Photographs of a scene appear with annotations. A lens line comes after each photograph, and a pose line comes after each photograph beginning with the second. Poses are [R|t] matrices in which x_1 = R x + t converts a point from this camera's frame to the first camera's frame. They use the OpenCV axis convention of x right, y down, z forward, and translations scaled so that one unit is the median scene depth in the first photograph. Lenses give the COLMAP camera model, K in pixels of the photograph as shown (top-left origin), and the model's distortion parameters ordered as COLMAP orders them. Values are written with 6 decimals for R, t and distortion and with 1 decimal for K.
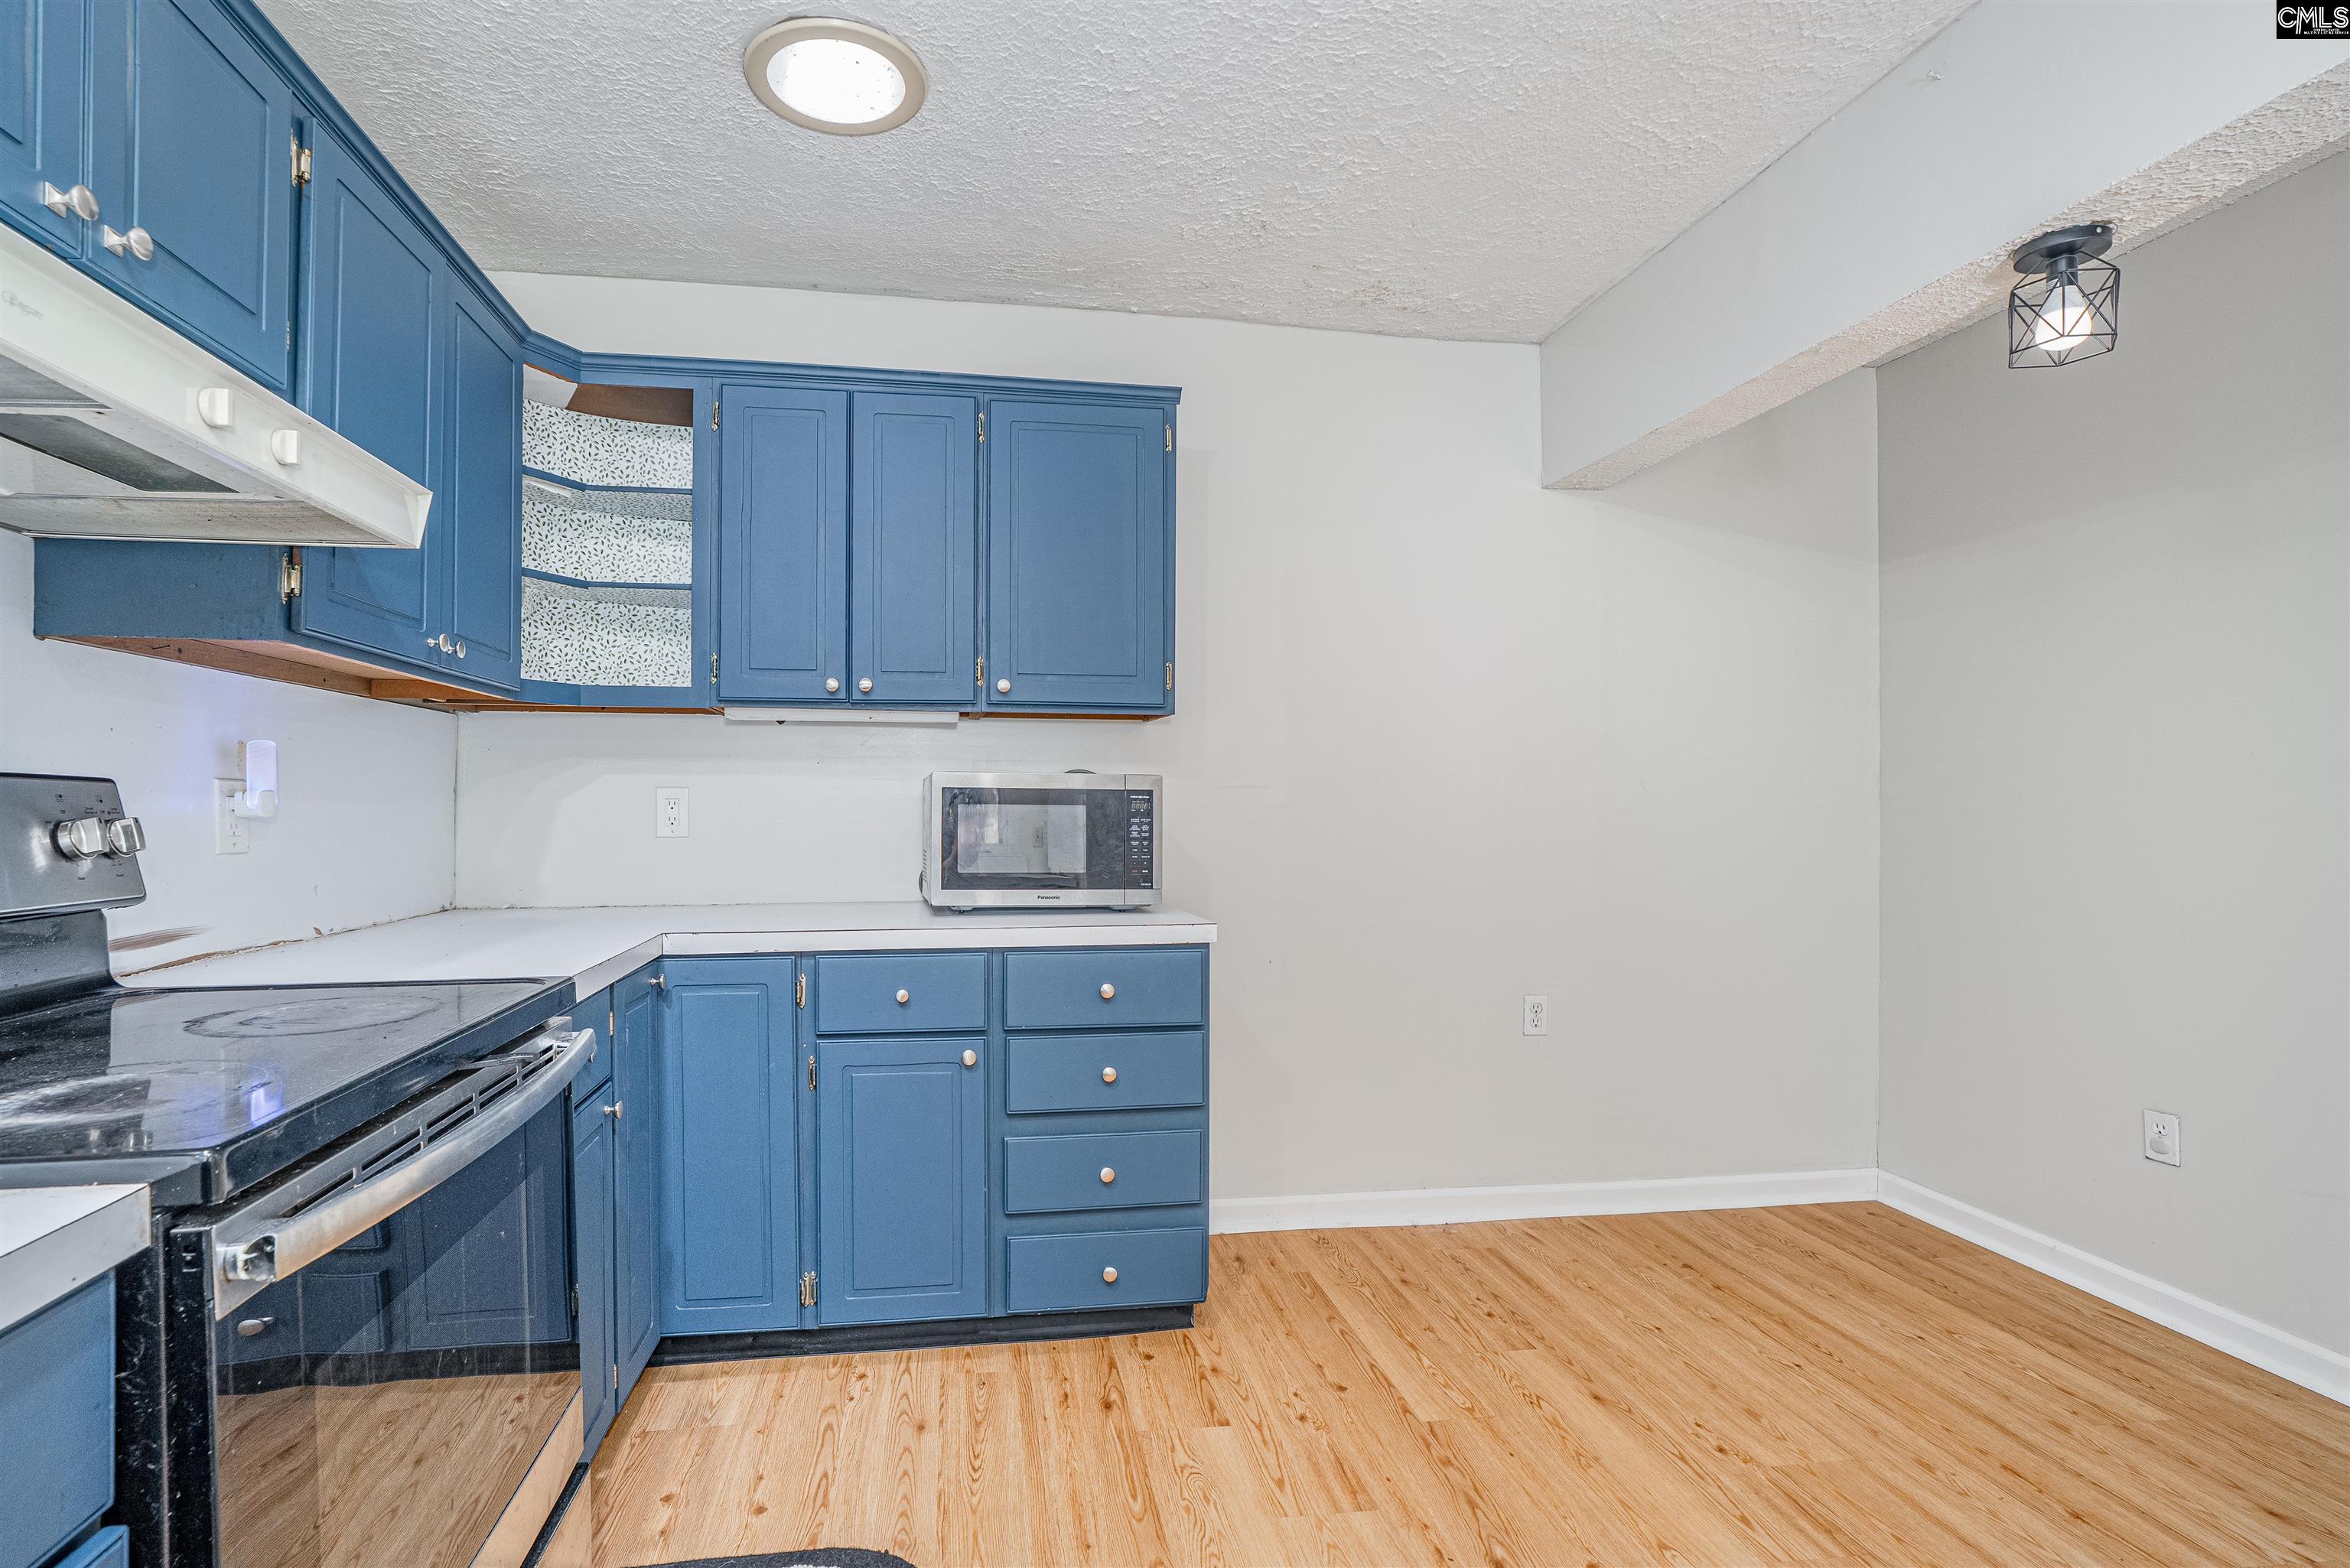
lens RADIAL K [[1110.0, 0, 1168.0], [0, 1110.0, 798.7], [0, 0, 1]] dist [-0.053086, 0.019018]
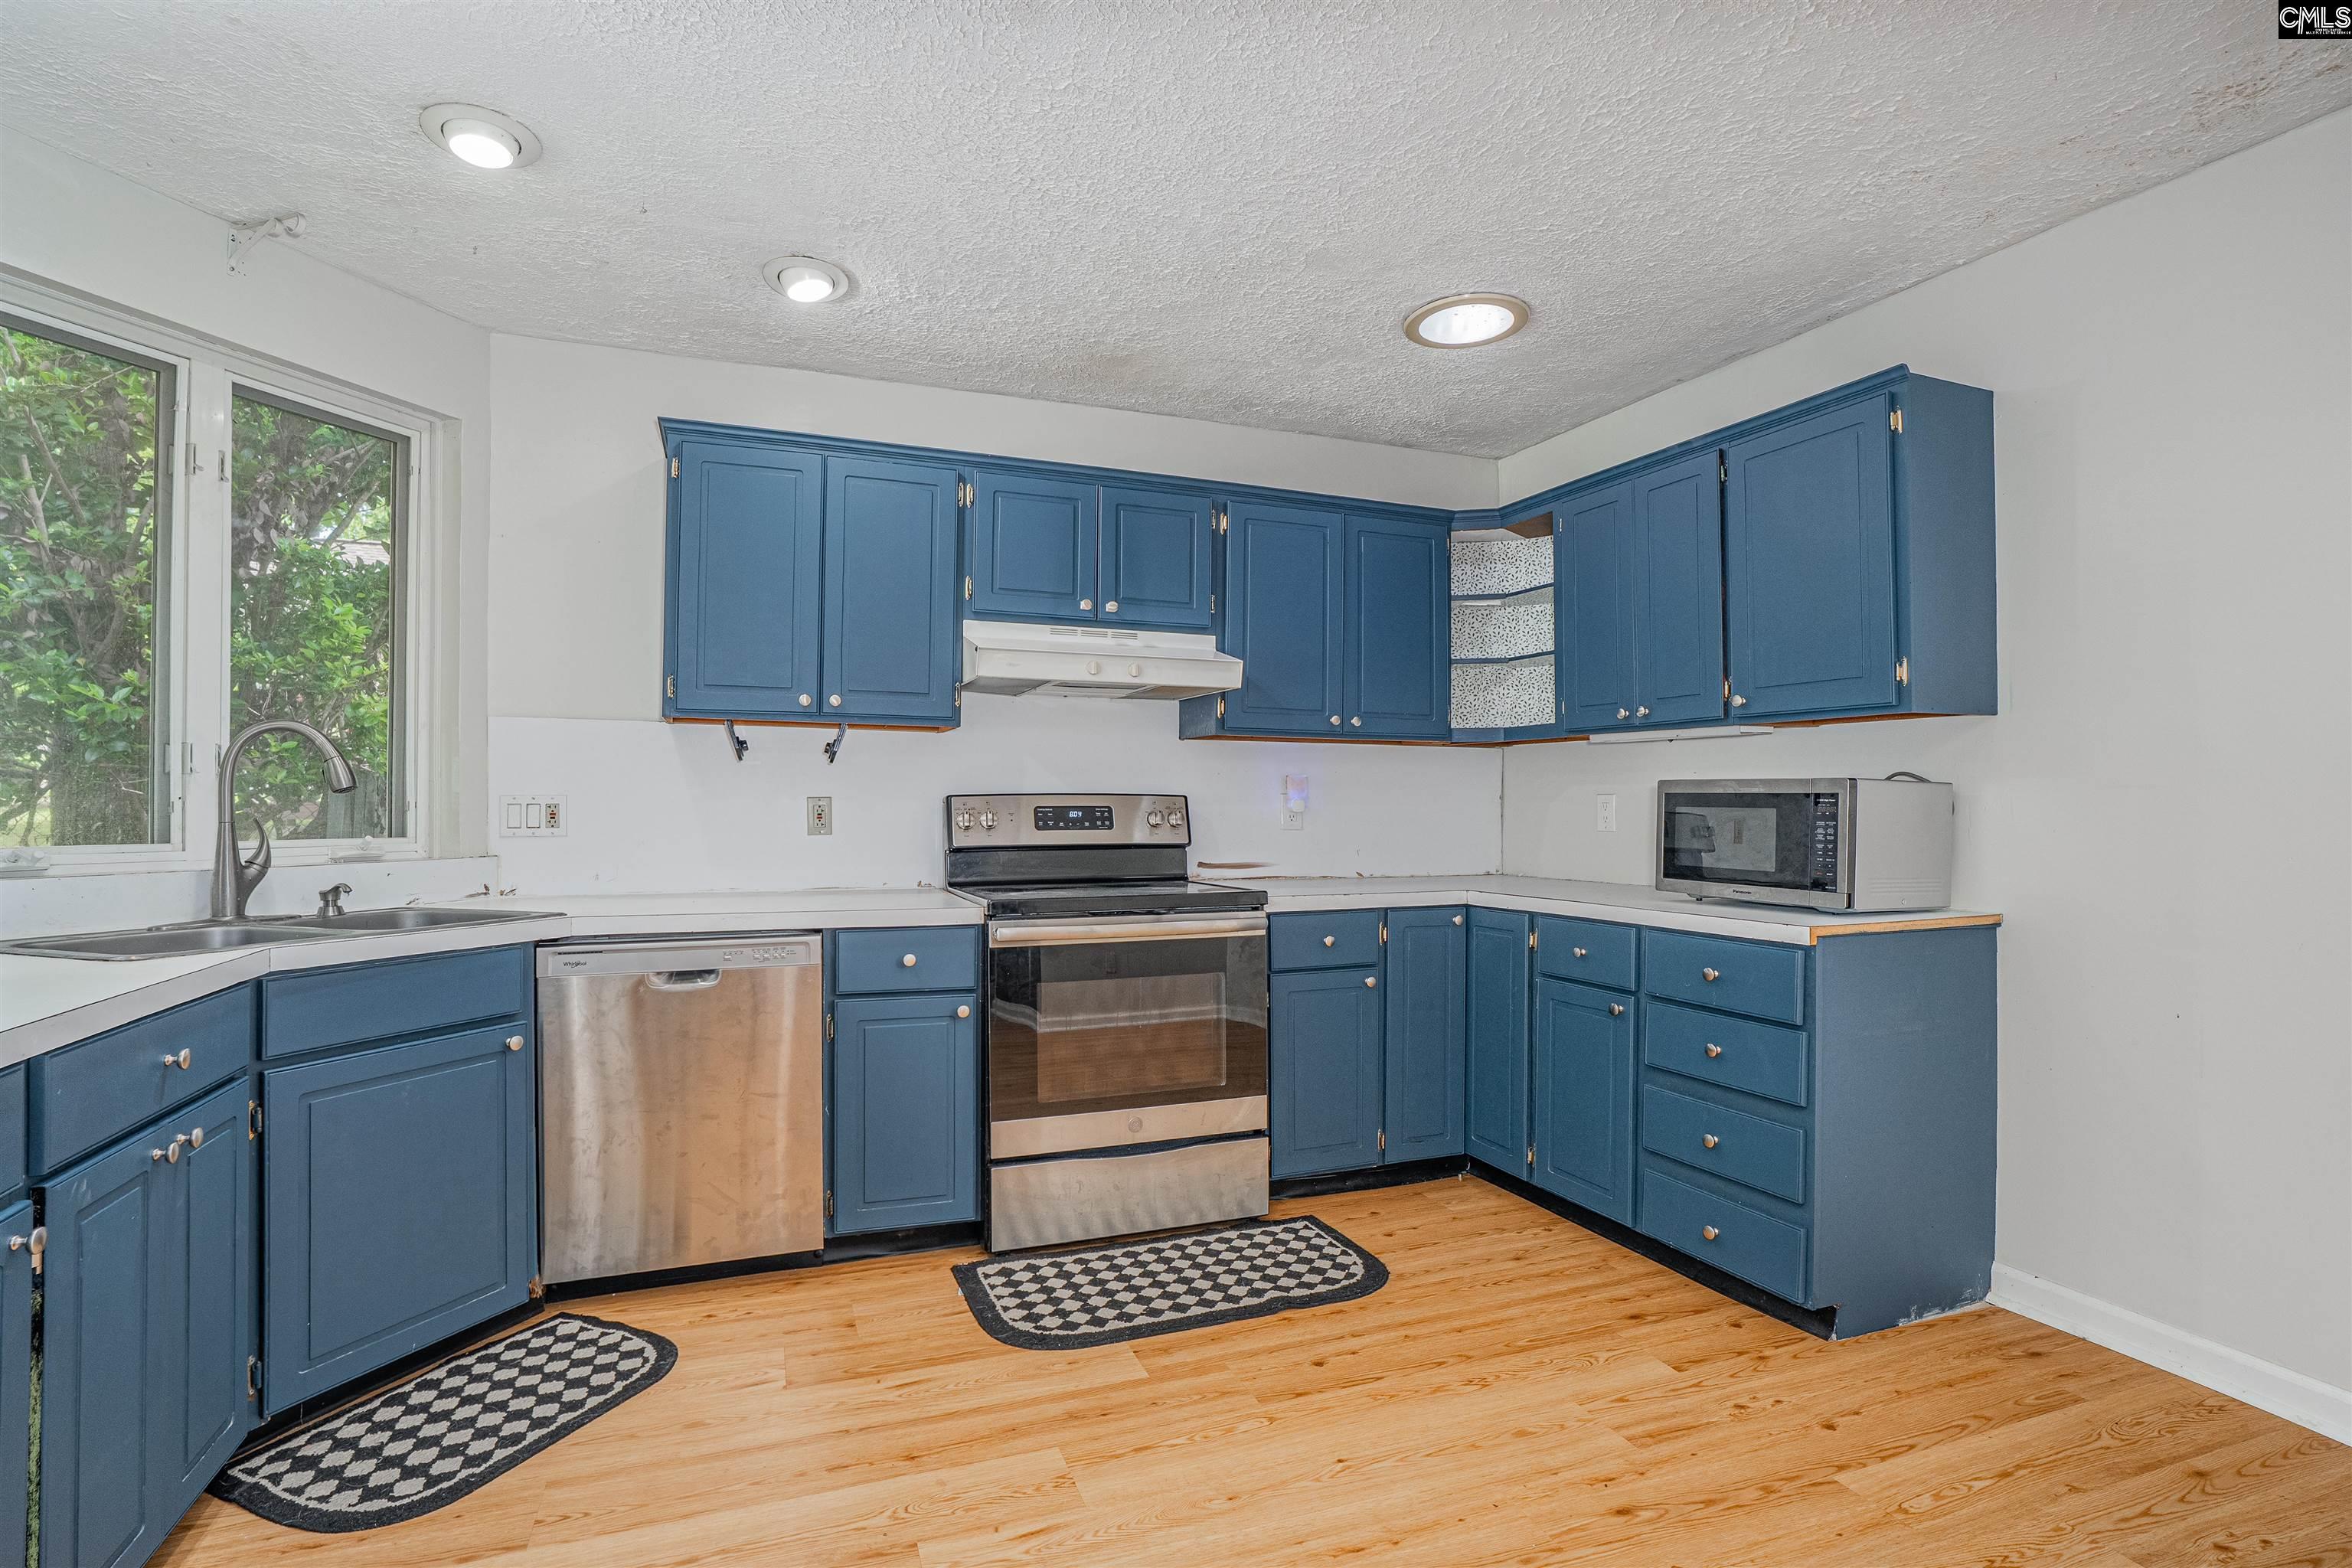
lens RADIAL K [[1109.2, 0, 1173.5], [0, 1109.2, 791.7], [0, 0, 1]] dist [-0.037542, 0.019102]
pose [[0.241596, -0.009669, -0.970329, 0.874521], [0.003039, 0.999953, -0.009207, -0.002023], [0.970372, -0.000724, 0.241614, 0.206906]]
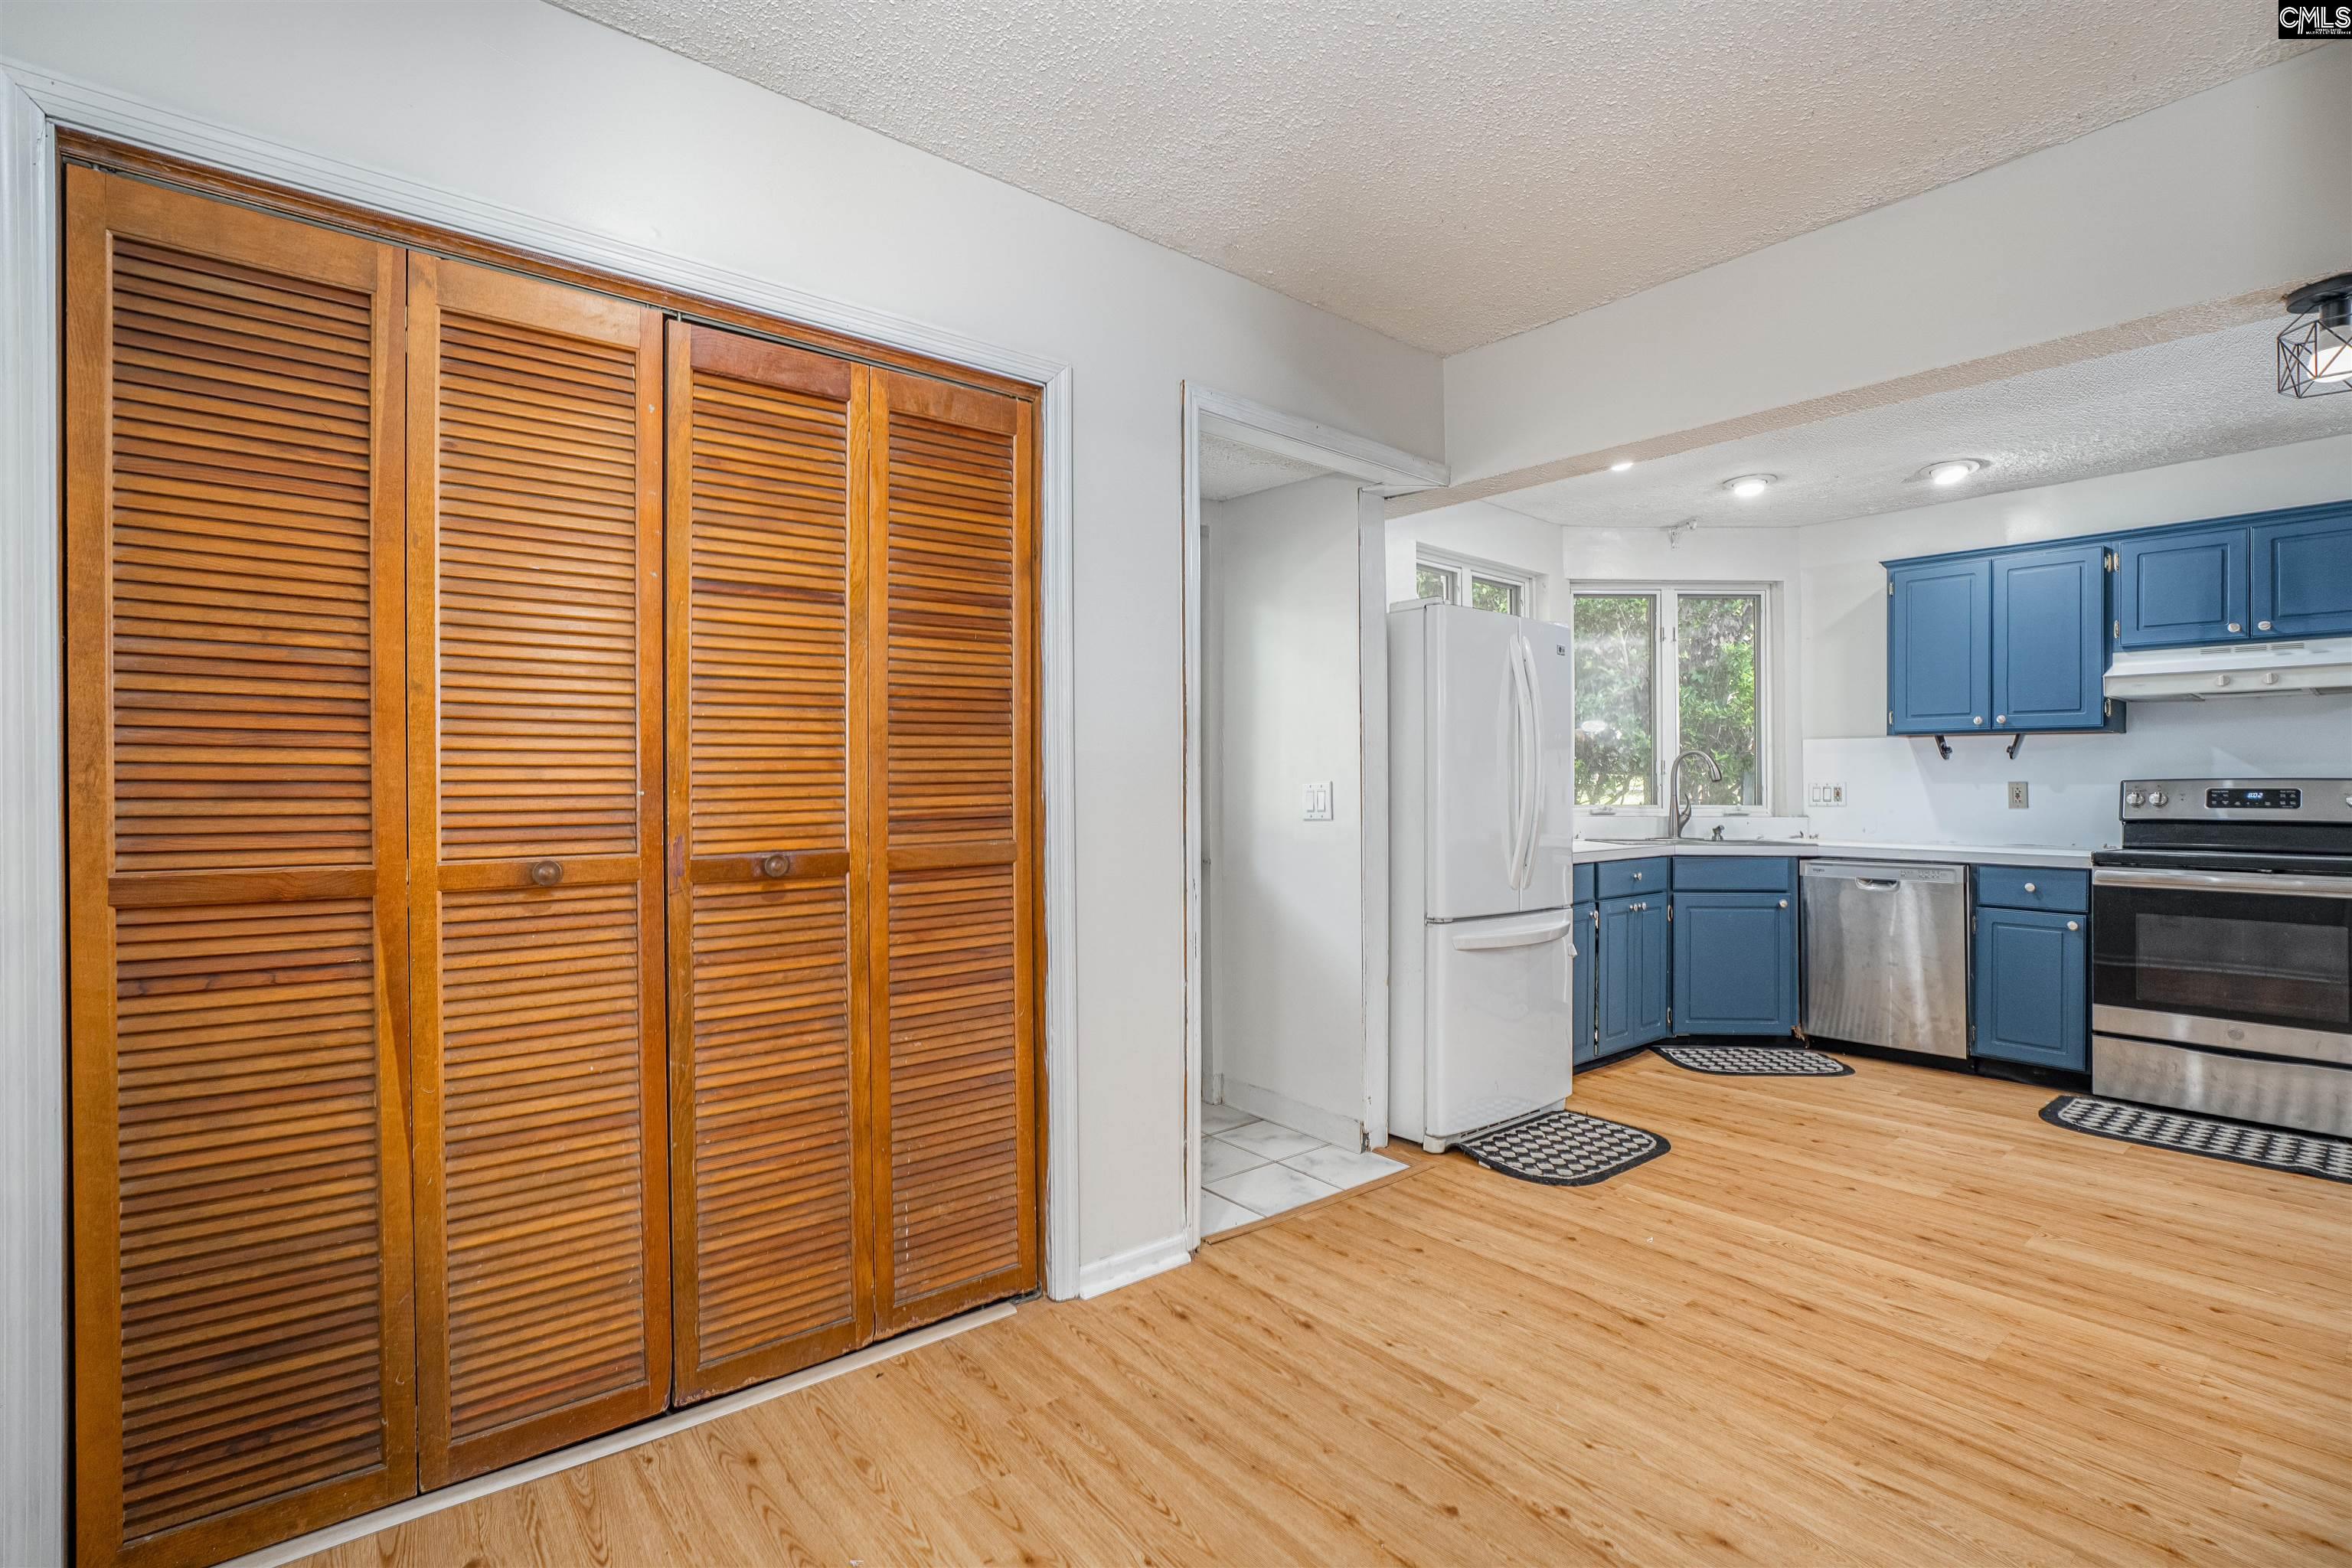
lens RADIAL K [[1108.4, 0, 1137.9], [0, 1108.4, 775.9], [0, 0, 1]] dist [-0.036531, 0.014753]
pose [[-0.853368, -0.007013, -0.521262, 1.847316], [0.000905, 0.999888, -0.014934, 0.006881], [0.521308, -0.013216, -0.853266, 0.982168]]
